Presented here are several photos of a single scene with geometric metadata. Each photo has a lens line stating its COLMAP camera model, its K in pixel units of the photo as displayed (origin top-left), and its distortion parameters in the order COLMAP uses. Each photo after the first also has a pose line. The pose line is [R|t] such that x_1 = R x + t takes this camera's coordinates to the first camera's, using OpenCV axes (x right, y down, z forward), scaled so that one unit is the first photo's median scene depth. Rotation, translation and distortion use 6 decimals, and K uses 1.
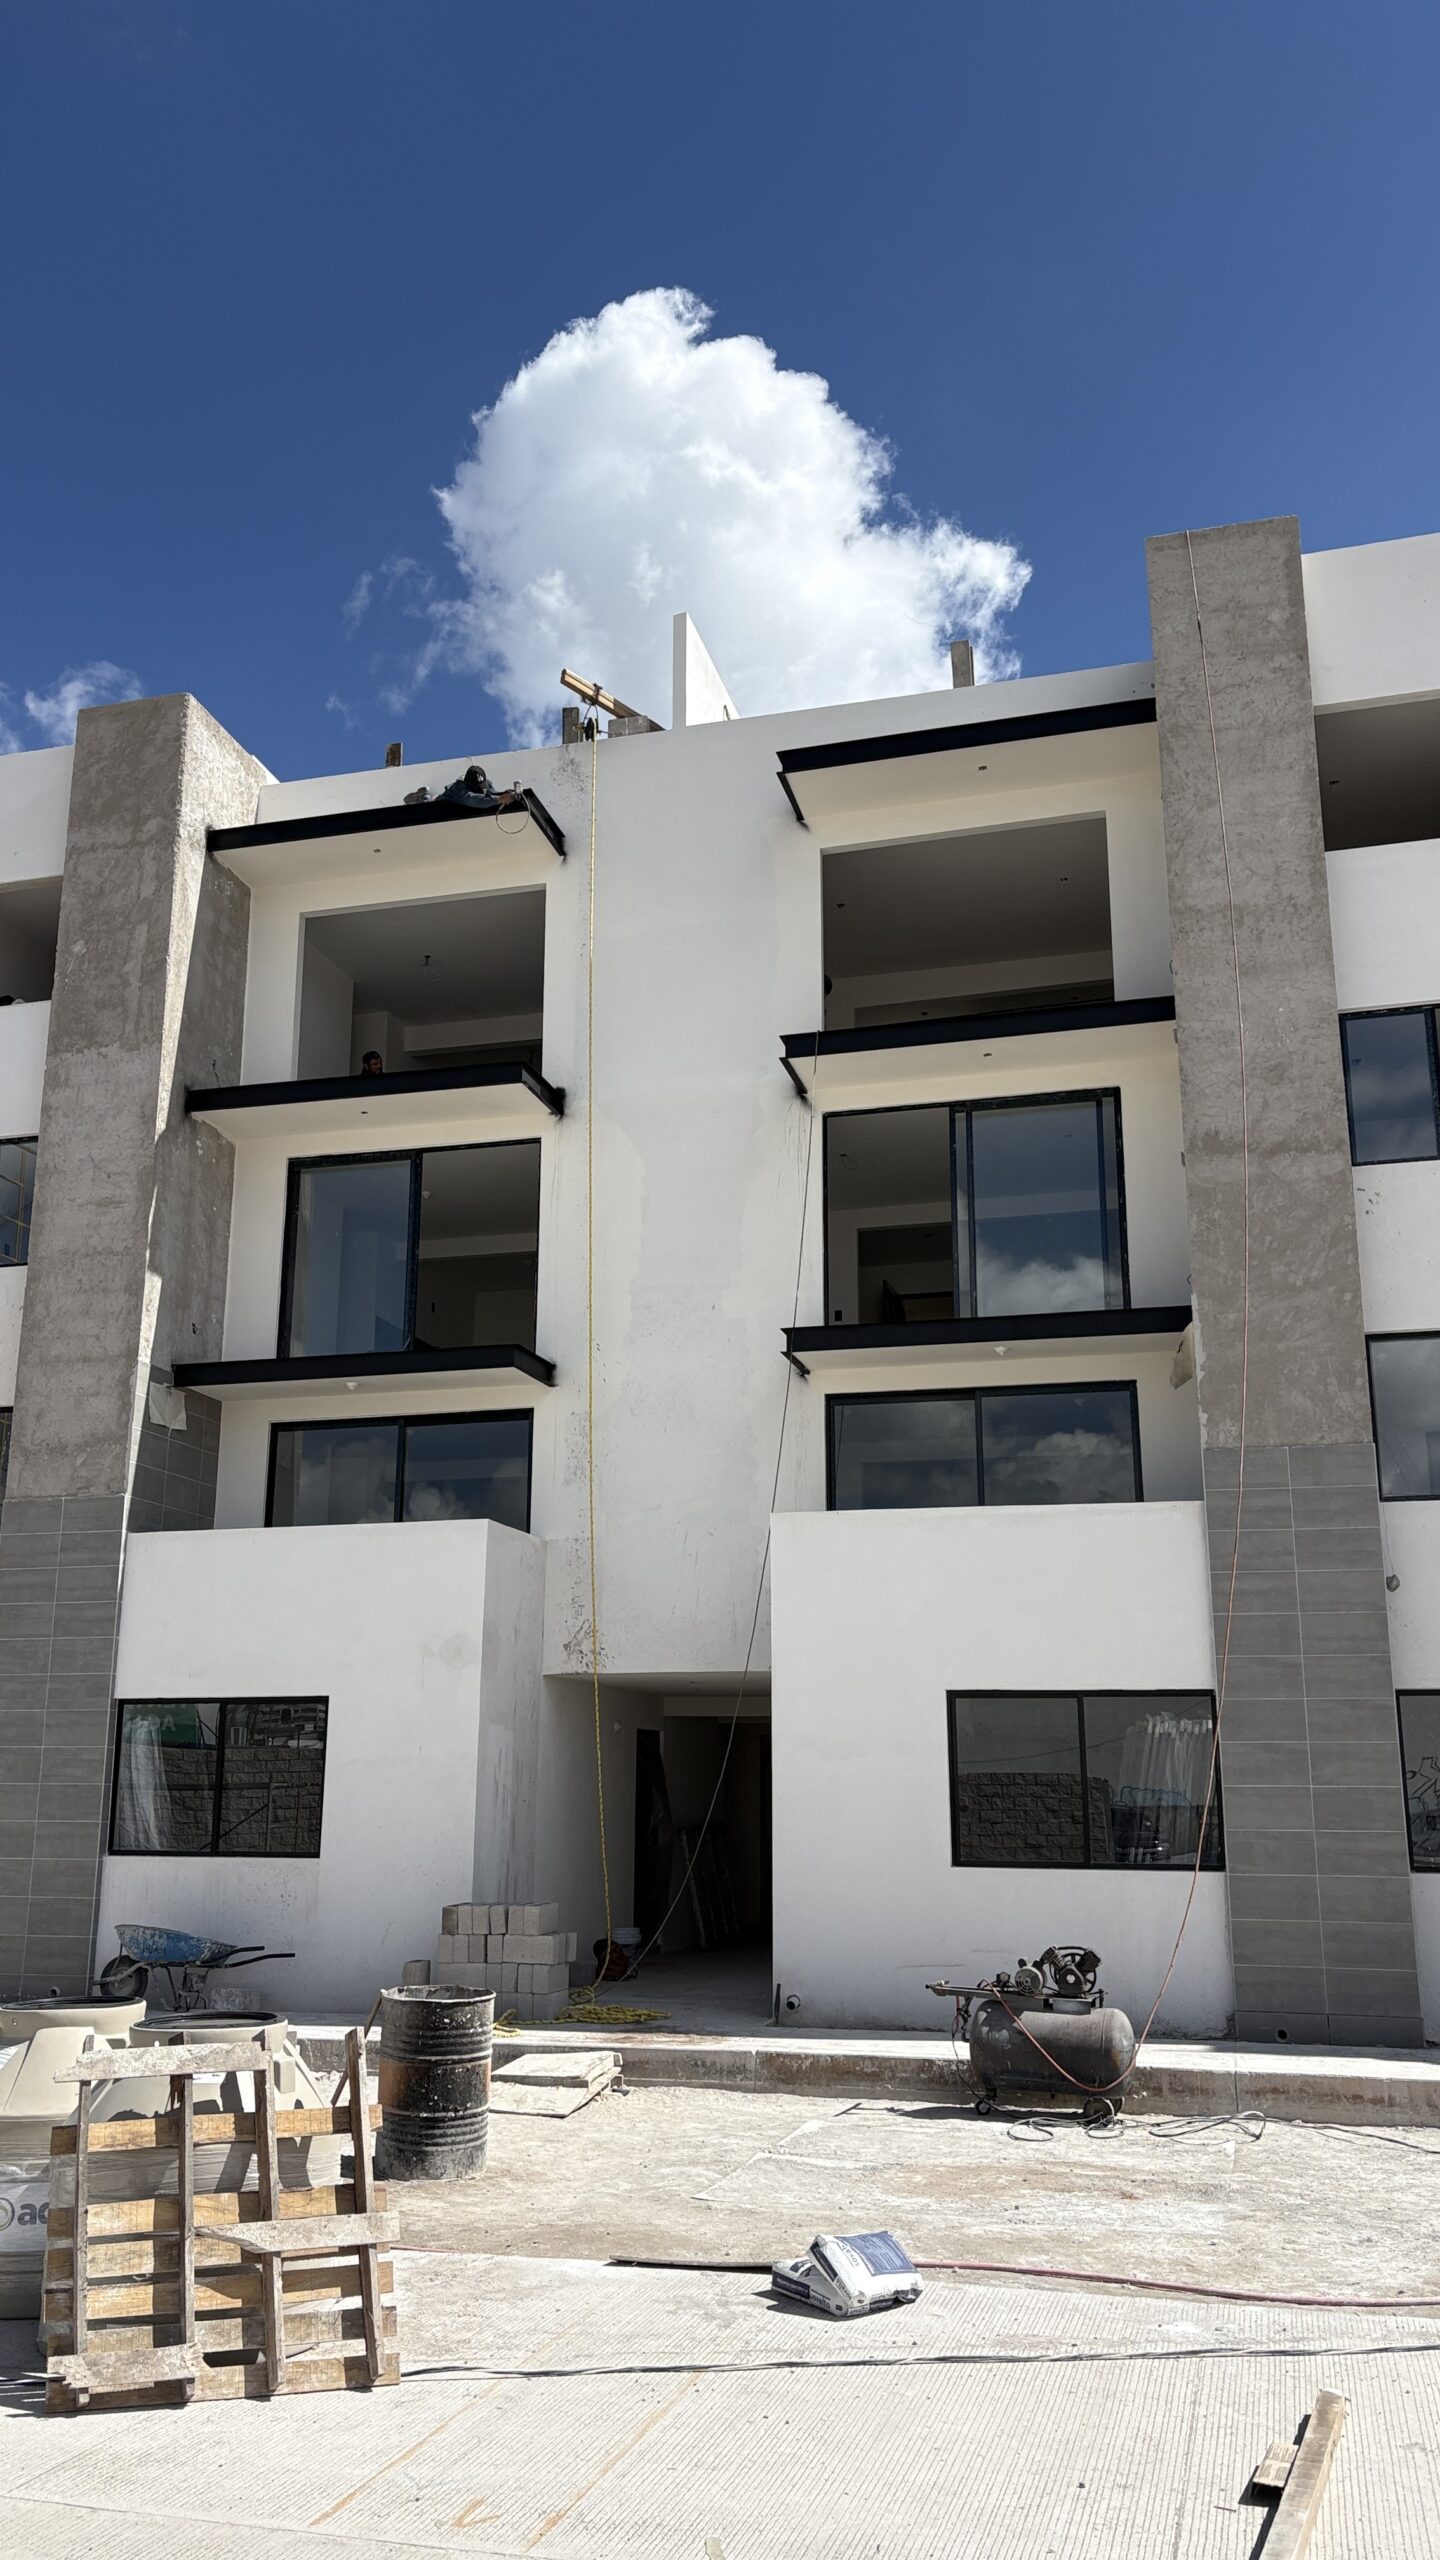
lens RADIAL K [[1998.3, 0, 720.0], [0, 1998.3, 1280.0], [0, 0, 1]] dist [-0.021775, -0.001307]
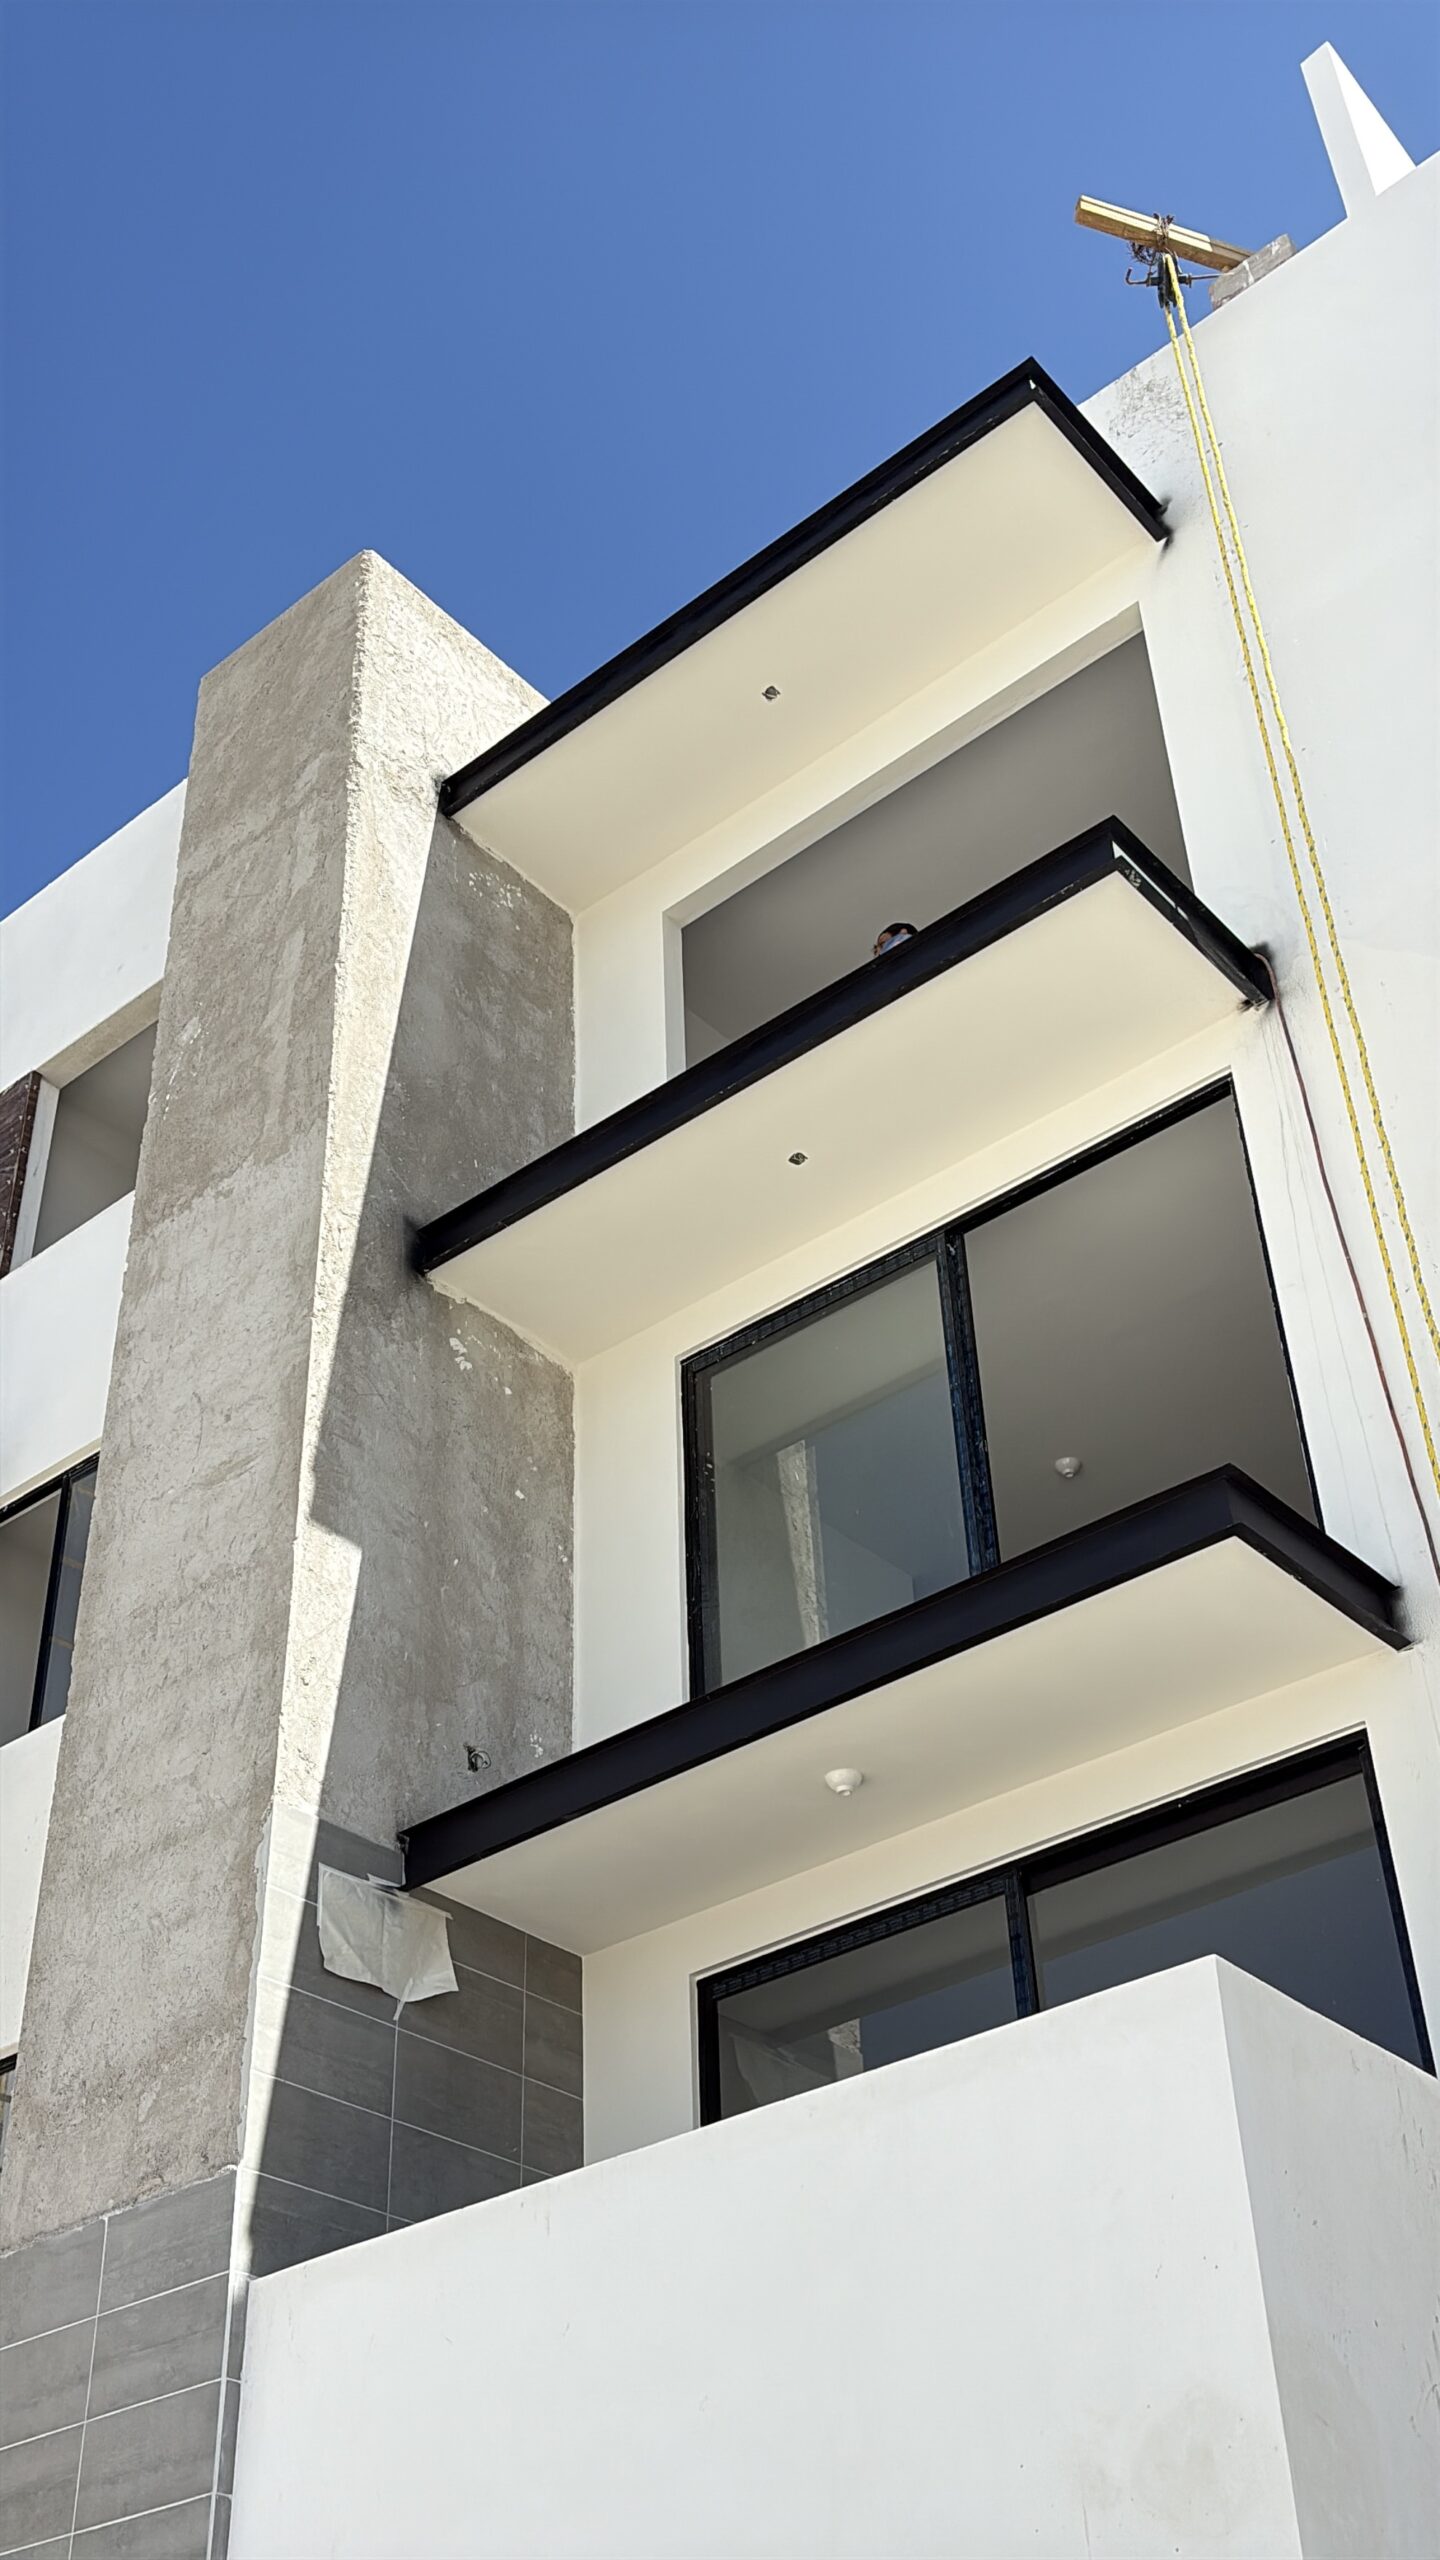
lens RADIAL K [[2607.6, 0, 720.0], [0, 2607.6, 1280.0], [0, 0, 1]] dist [0.004057, -0.023759]
pose [[0.905444, -0.282100, -0.317159, -0.034738], [0.140047, 0.903900, -0.404167, 0.159546], [0.400696, 0.321533, 0.857939, 0.582014]]
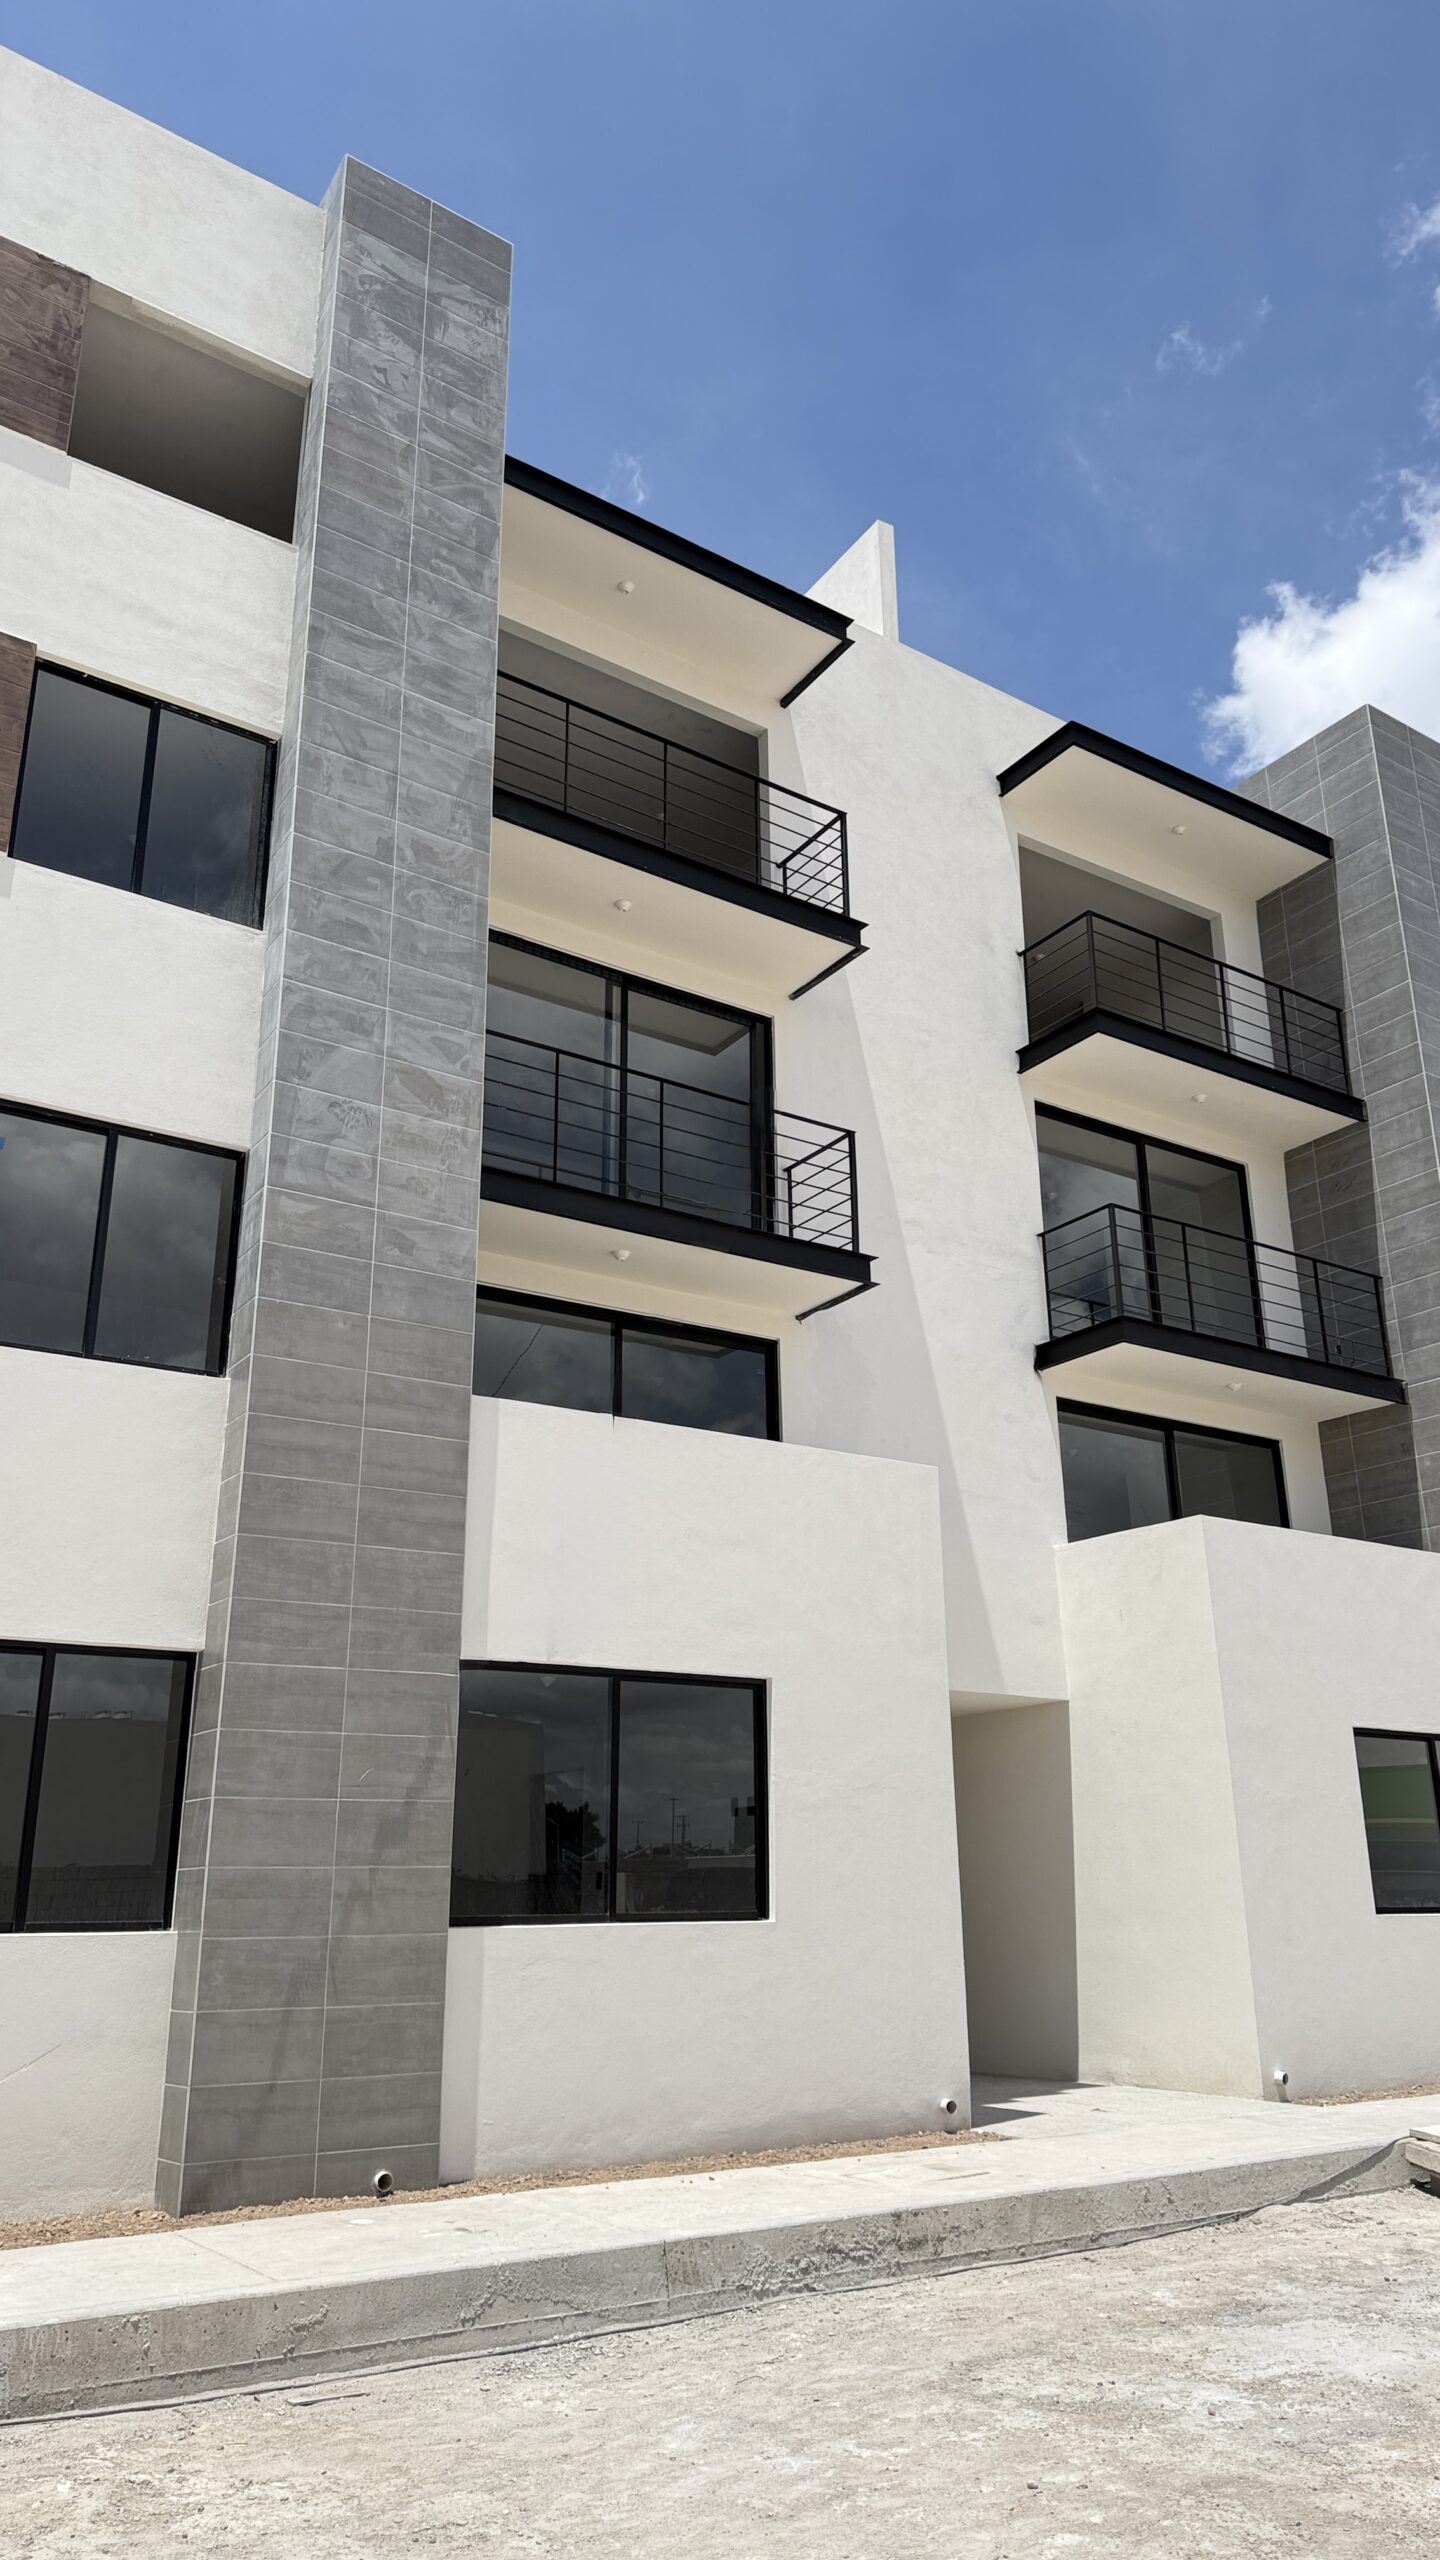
lens RADIAL K [[1815.6, 0, 720.0], [0, 1815.6, 1280.0], [0, 0, 1]] dist [0.054886, -0.000975]
pose [[0.645404, 0.244037, 0.723809, -0.650695], [-0.175297, 0.969621, -0.170606, 0.171440], [-0.743455, -0.016771, 0.668576, 0.547123]]
